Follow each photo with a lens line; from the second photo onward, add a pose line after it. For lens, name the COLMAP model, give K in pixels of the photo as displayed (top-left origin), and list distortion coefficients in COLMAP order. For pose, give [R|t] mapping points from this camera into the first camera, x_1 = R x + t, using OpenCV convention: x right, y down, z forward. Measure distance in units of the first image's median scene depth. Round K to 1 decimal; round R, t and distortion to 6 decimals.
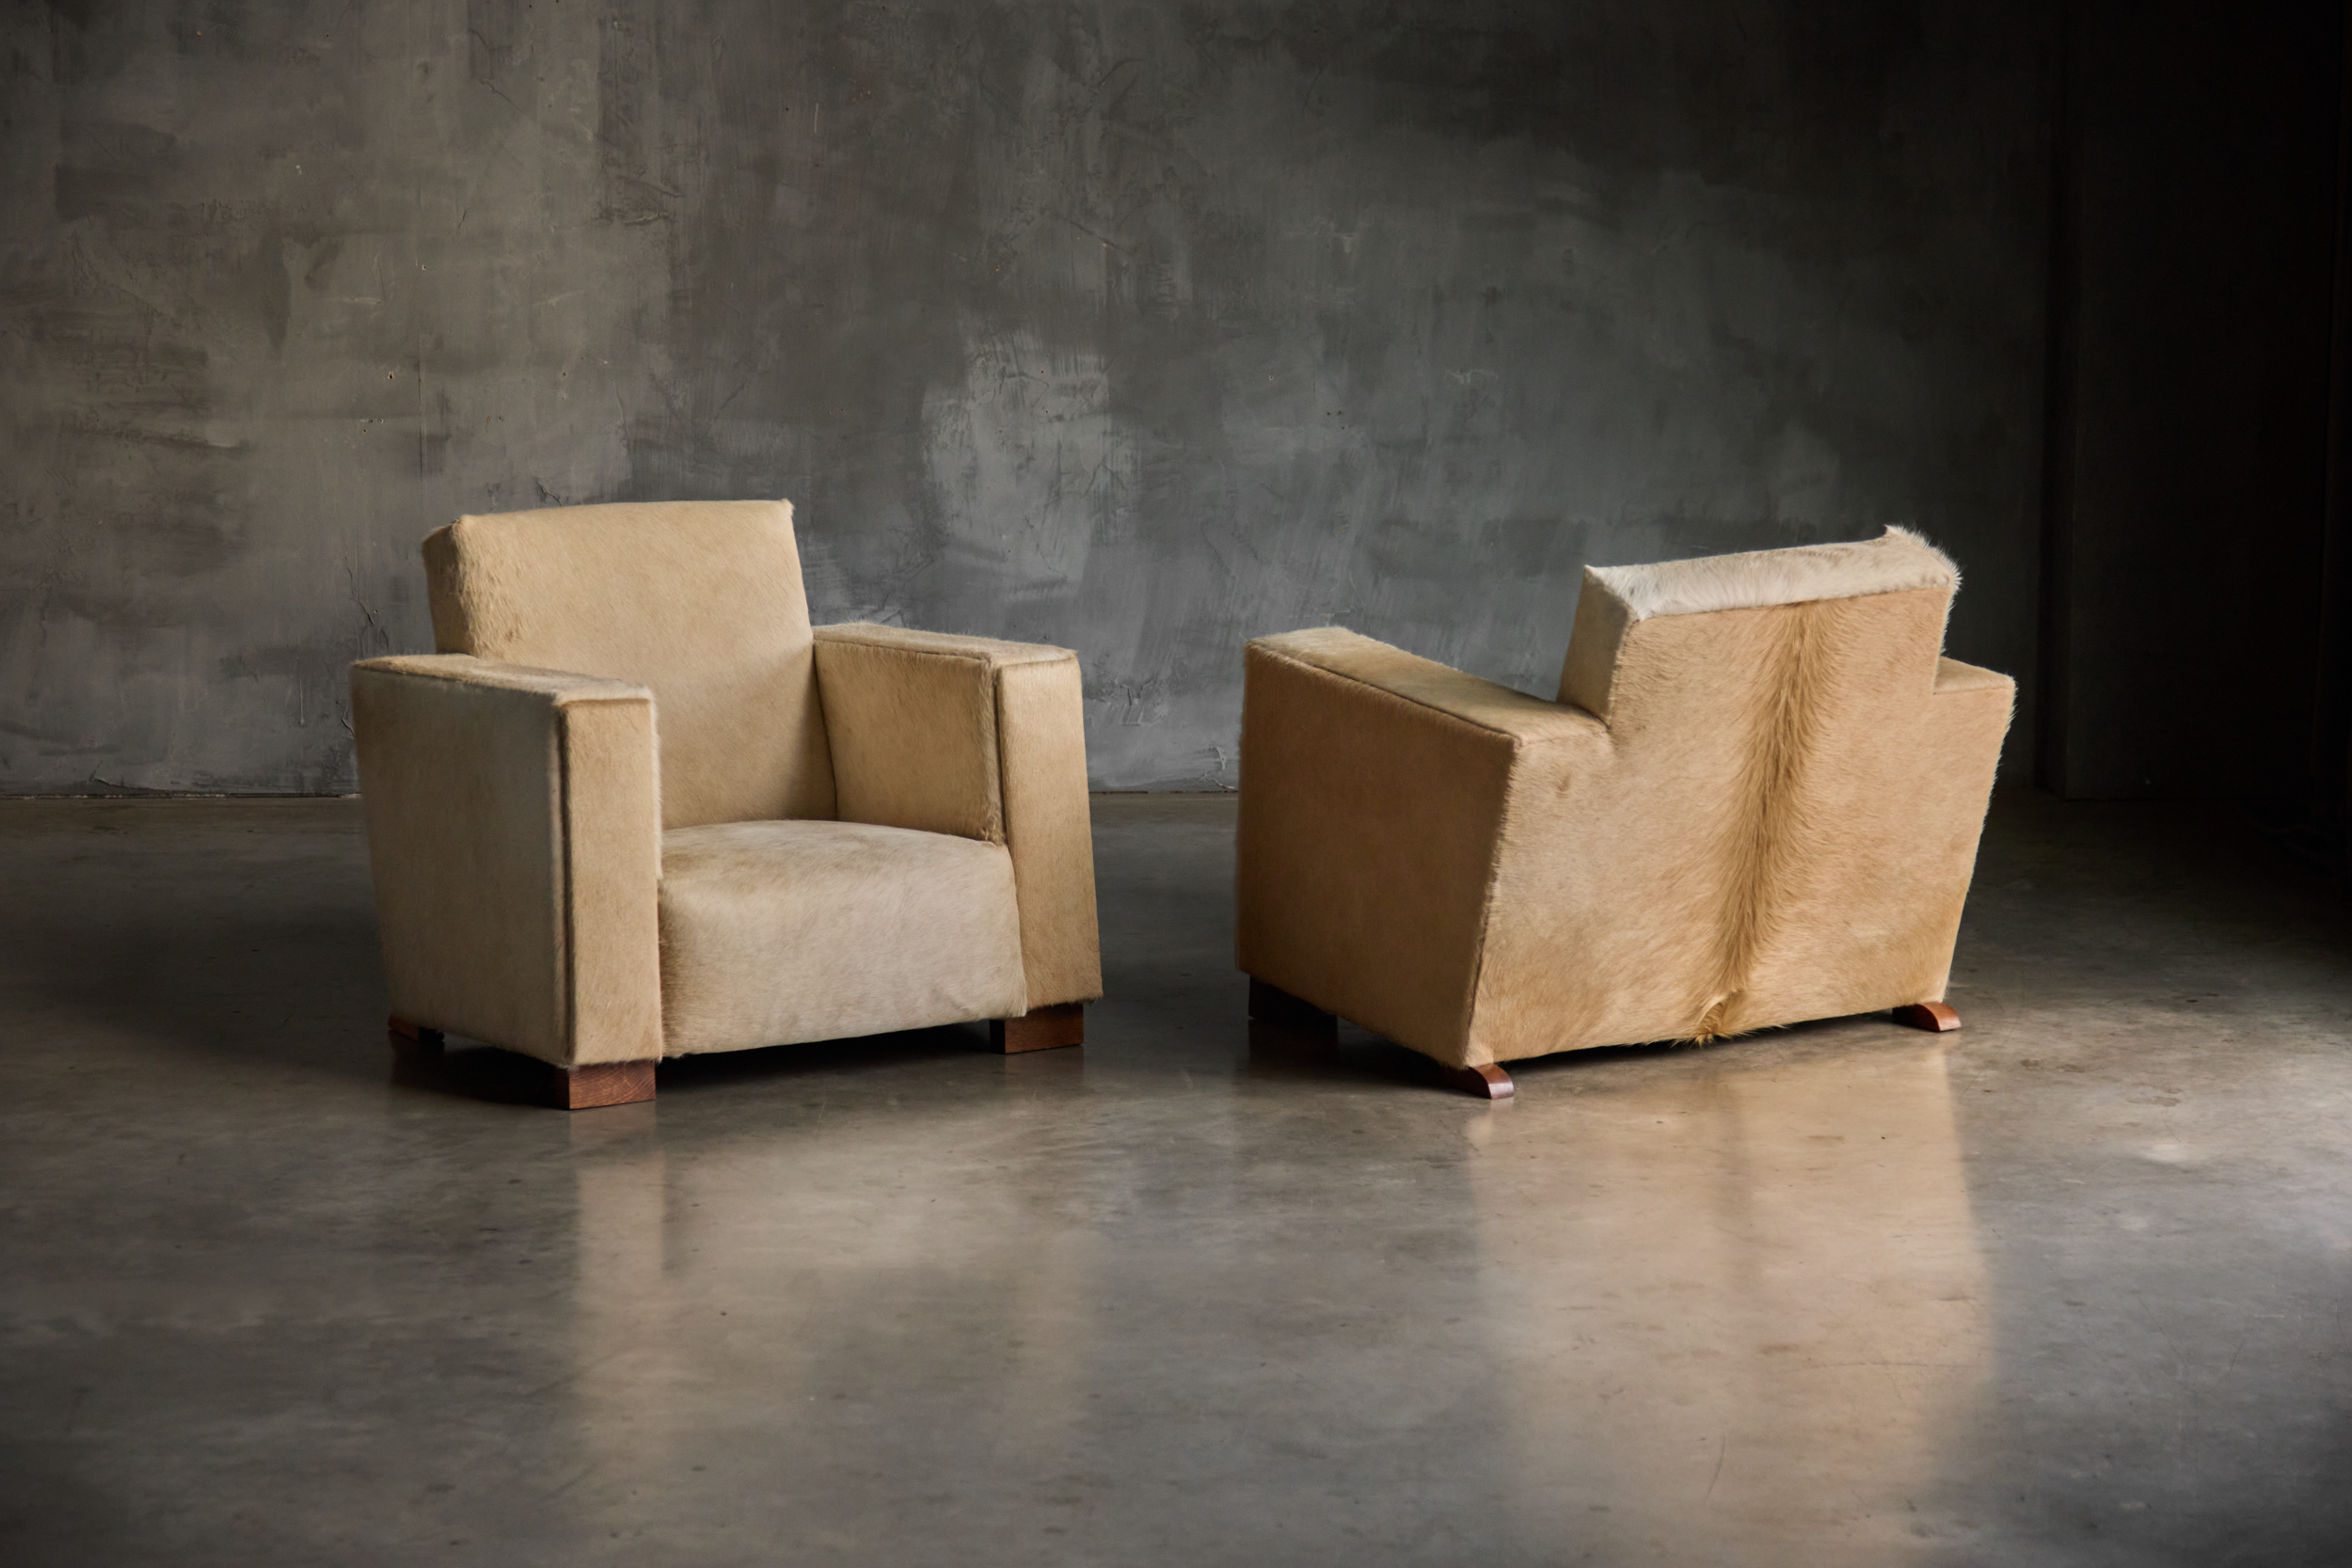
lens RADIAL K [[5142.9, 0, 1163.3], [0, 5142.9, 783.2], [0, 0, 1]] dist [0.050577, -0.191408]
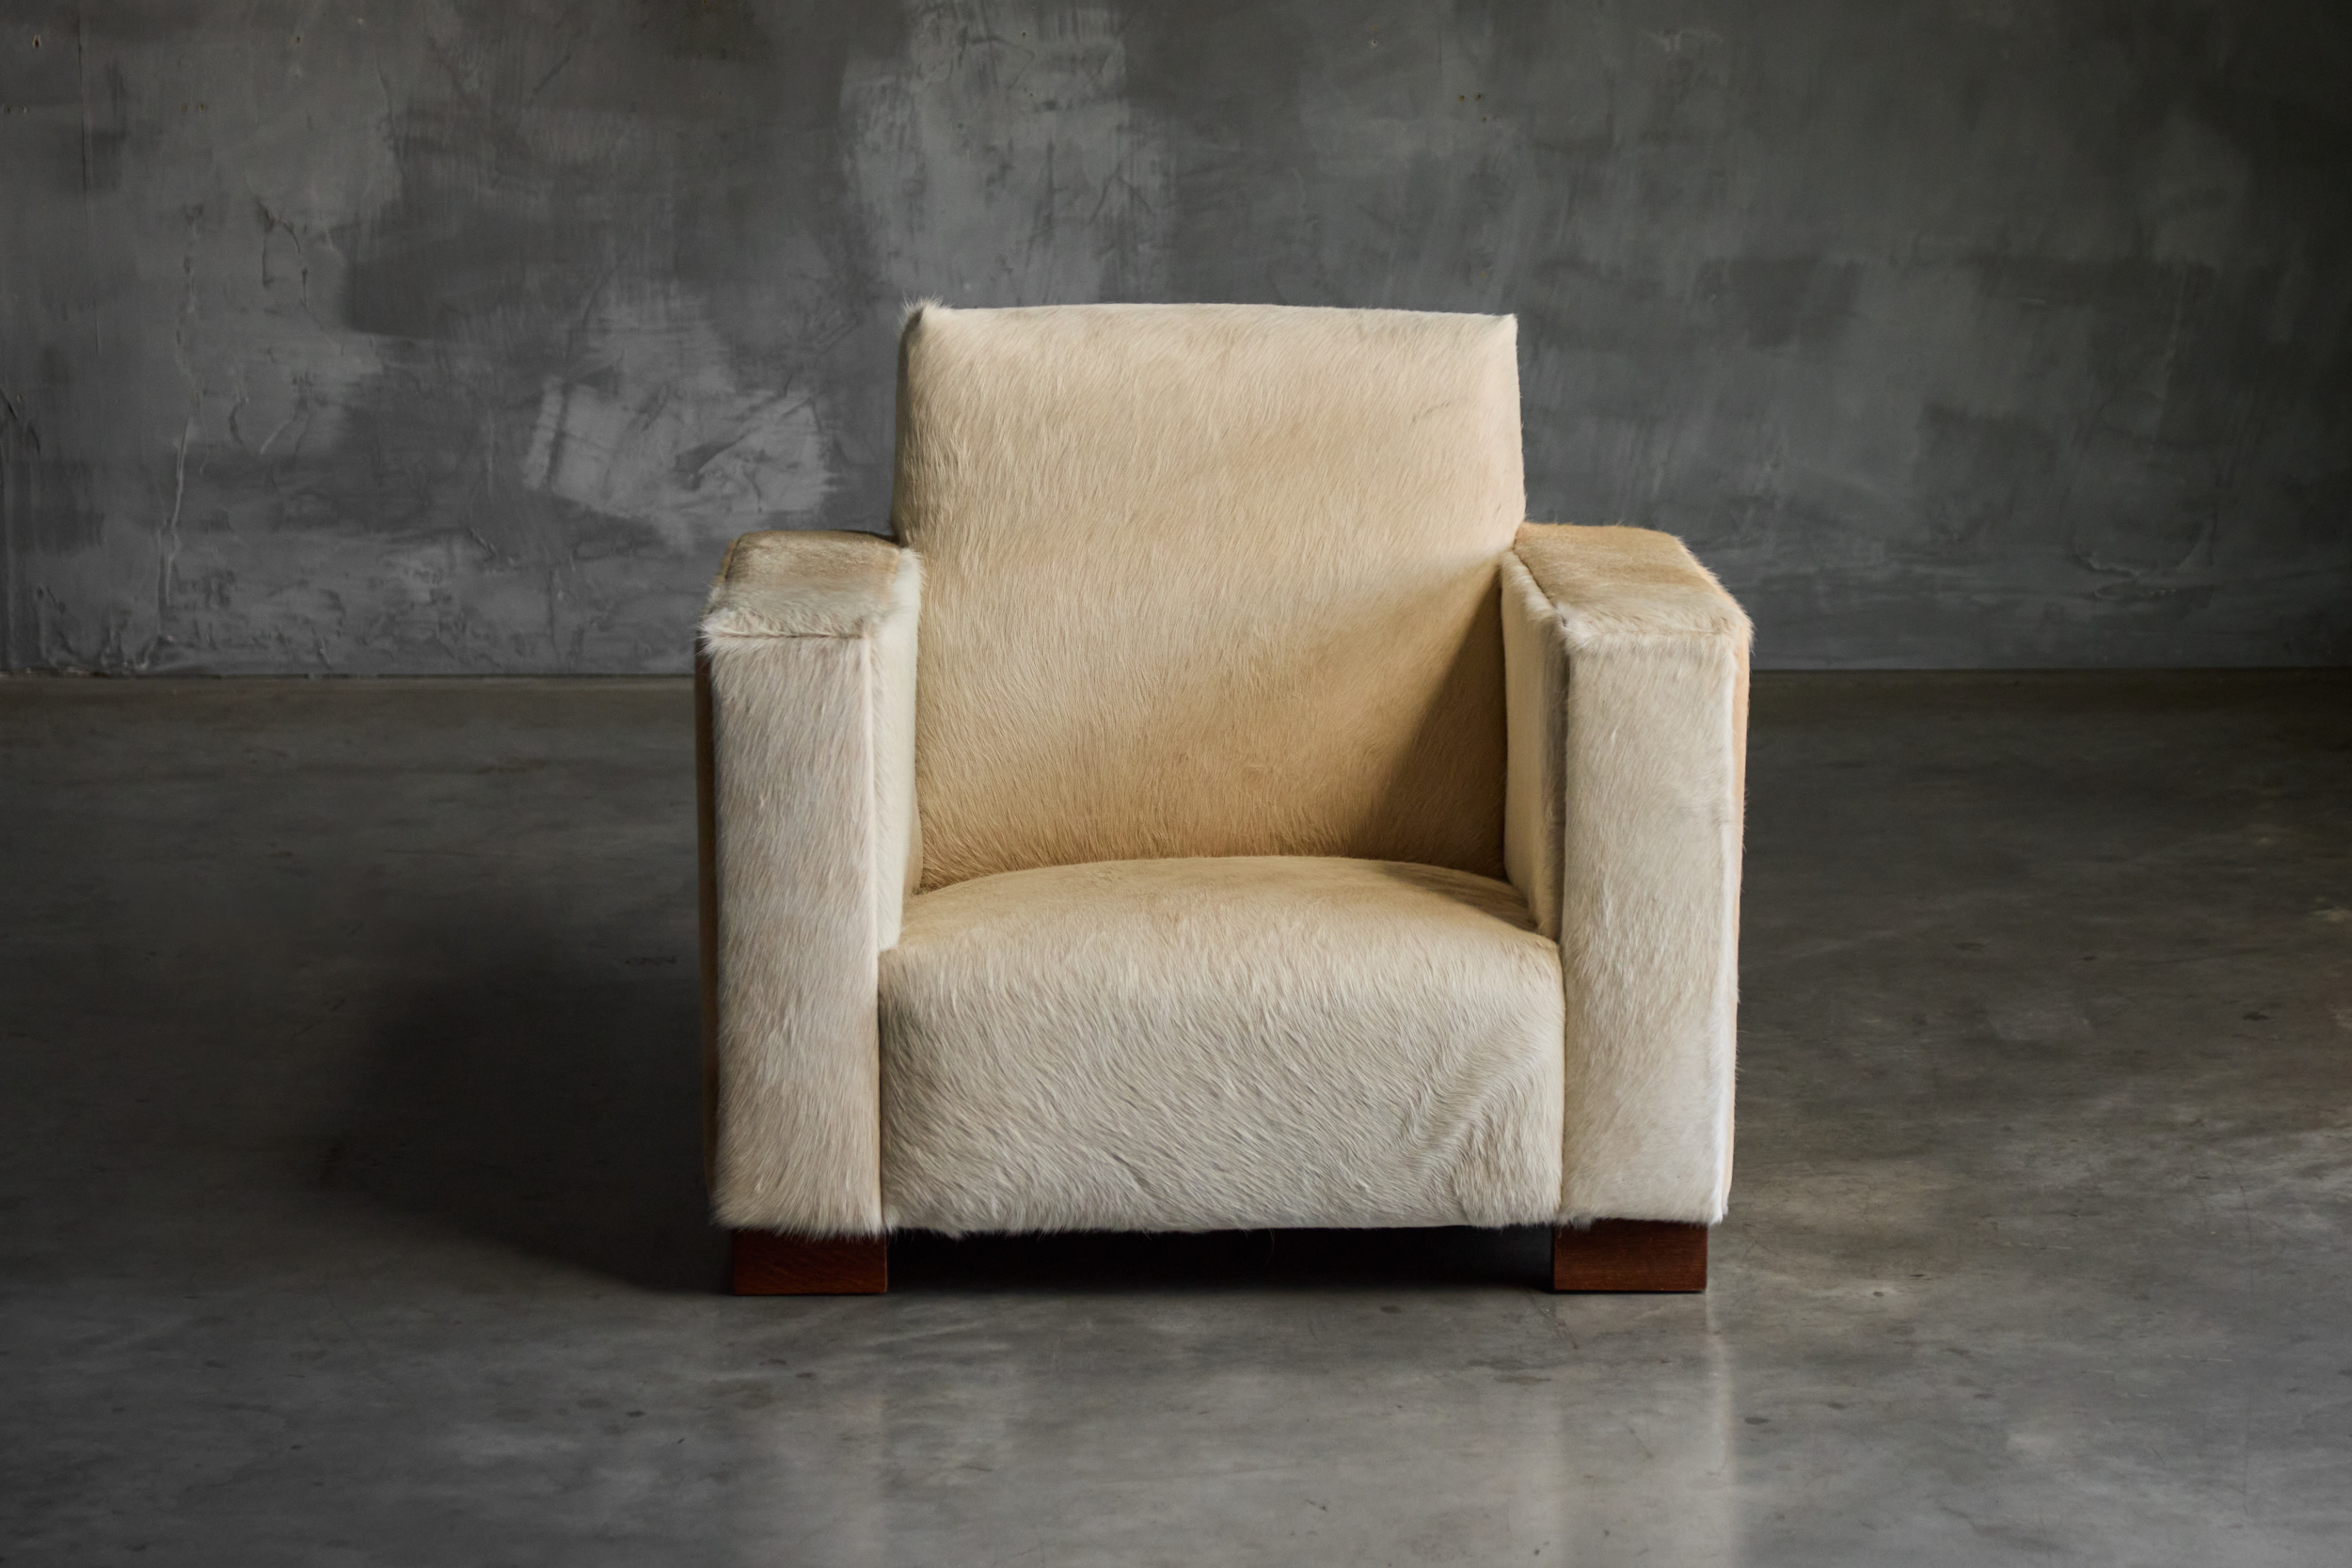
lens RADIAL K [[6861.8, 0, 1161.3], [0, 6861.8, 778.0], [0, 0, 1]] dist [0.064682, -0.317026]
pose [[0.998799, 0.003879, -0.048842, 0.037172], [-0.001642, 0.998951, 0.045766, -0.025585], [0.048968, -0.045631, 0.997757, 0.125038]]
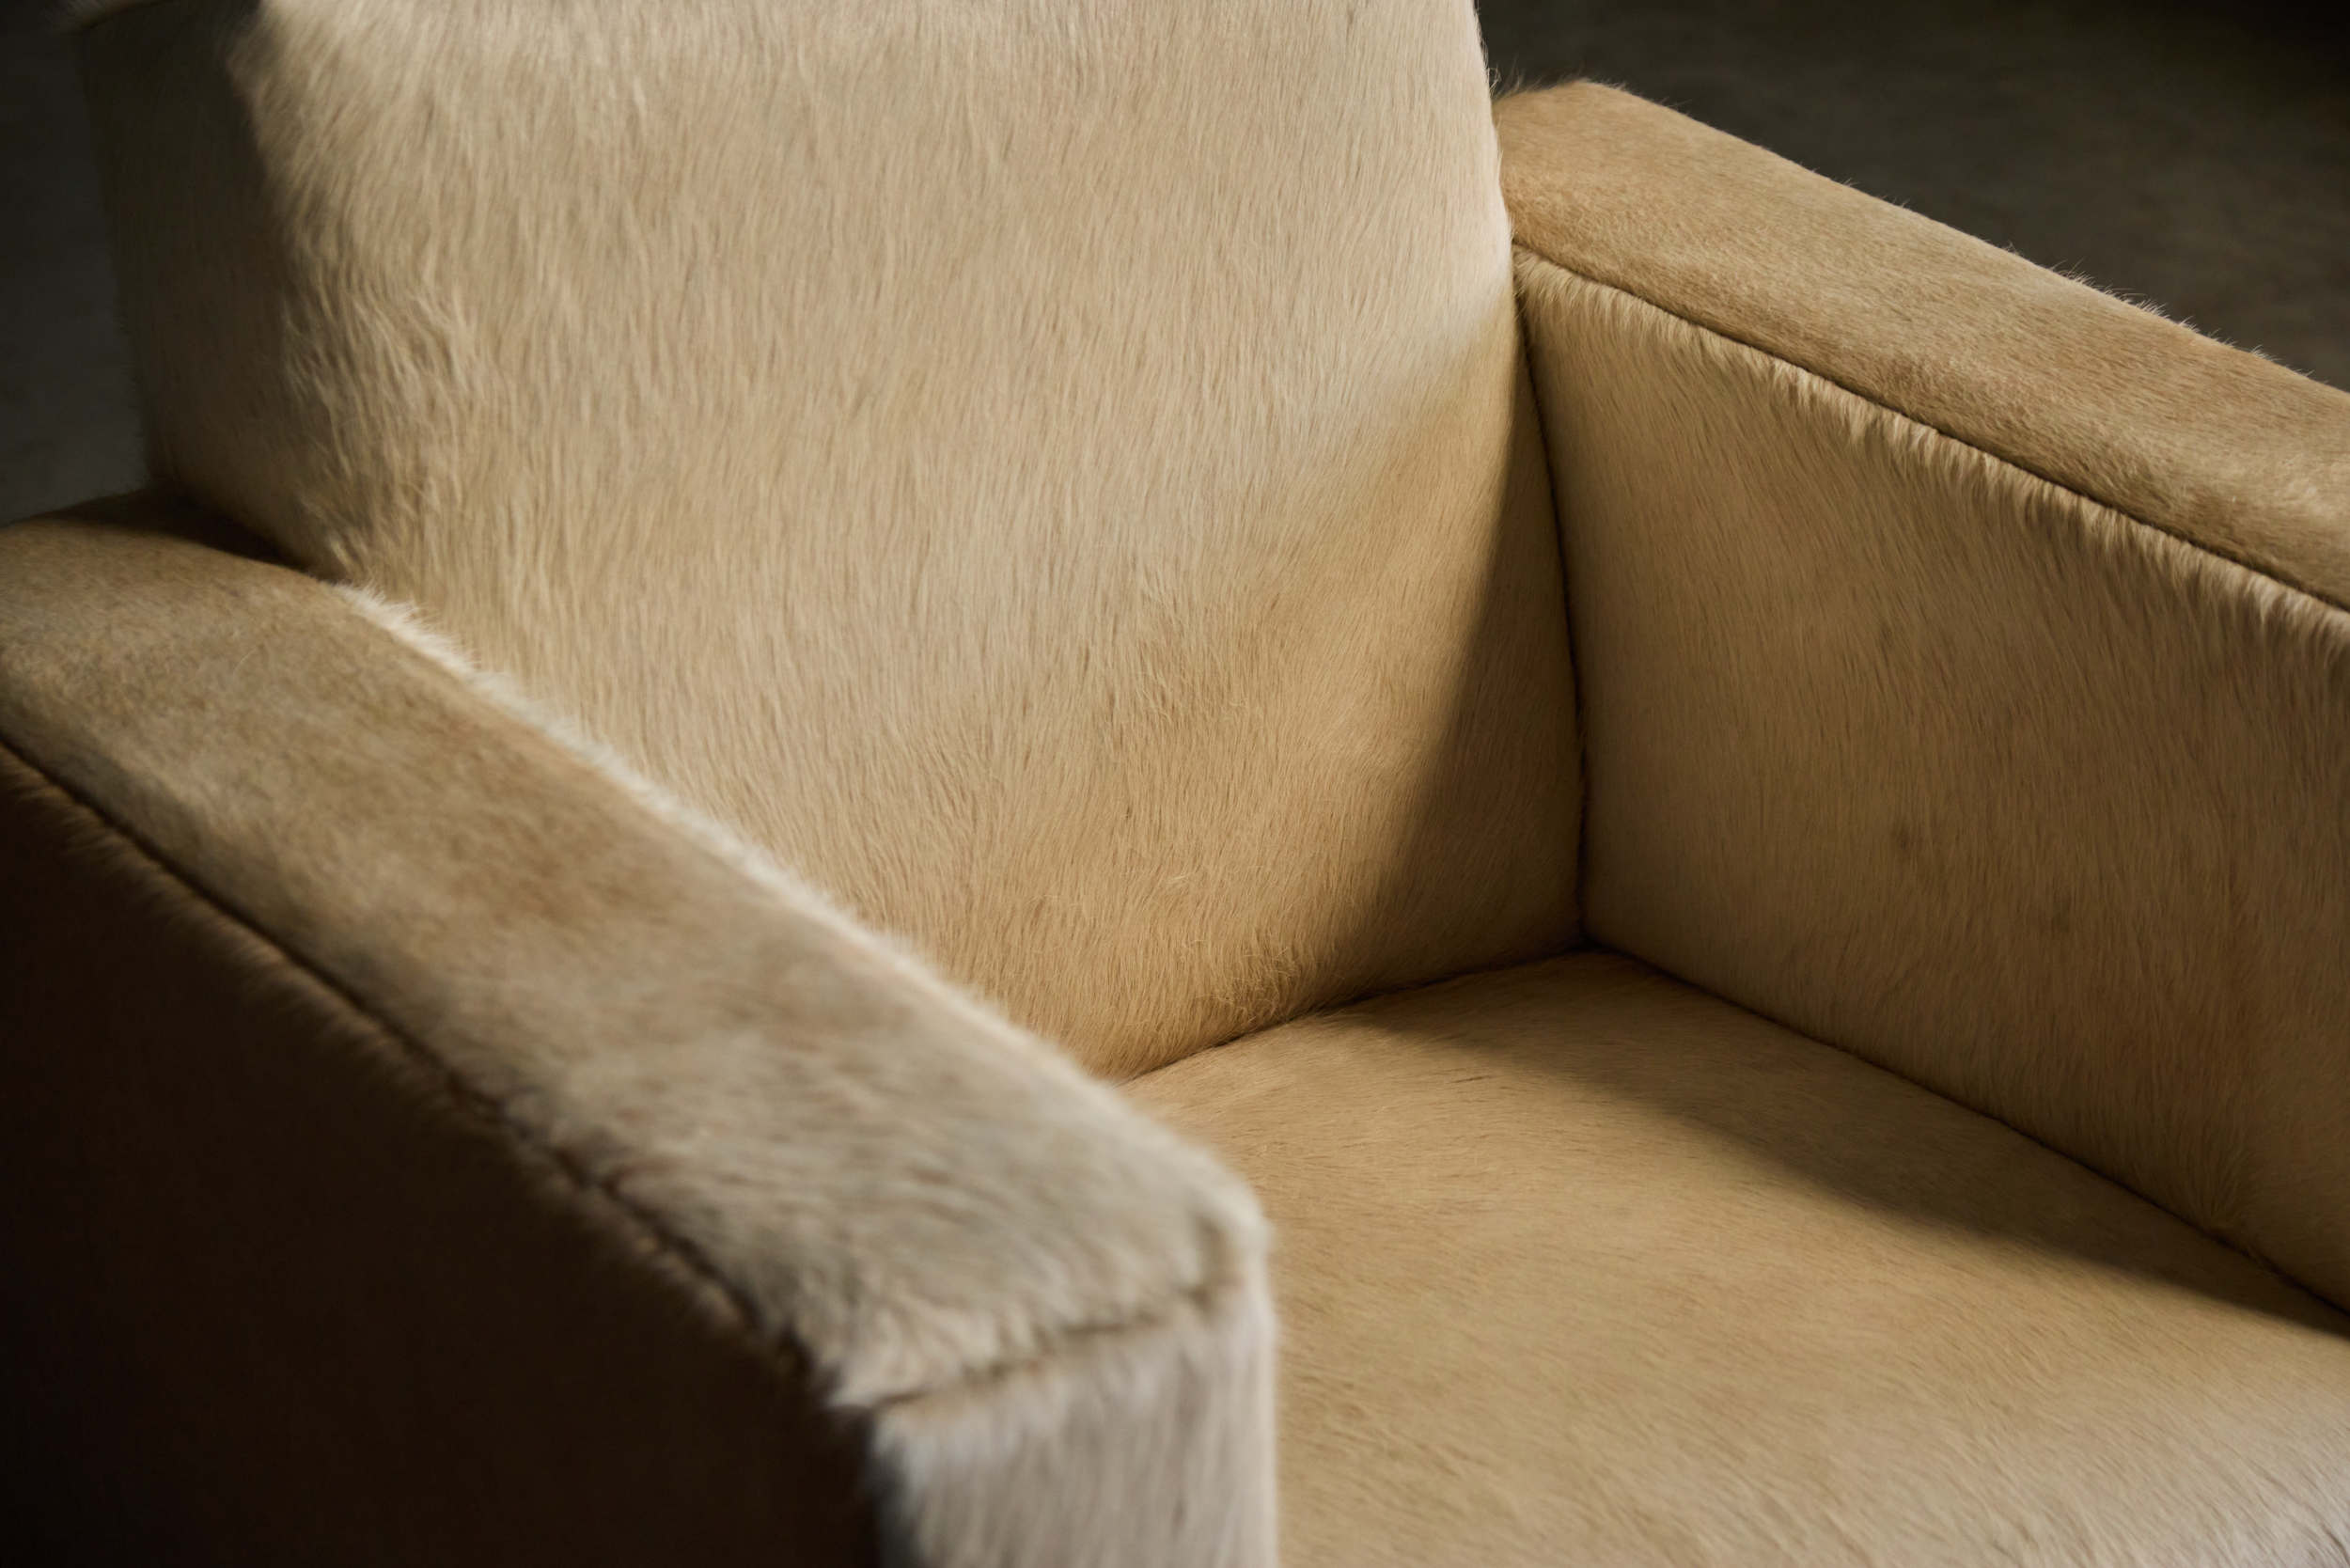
lens RADIAL K [[5875.9, 0, 1133.3], [0, 5875.9, 785.3], [0, 0, 1]] dist [0.029202, -0.577918]
pose [[0.832246, -0.258053, 0.490688, -0.108558], [0.058500, 0.921004, 0.385135, -0.096051], [-0.551311, -0.291822, 0.781598, 0.592252]]
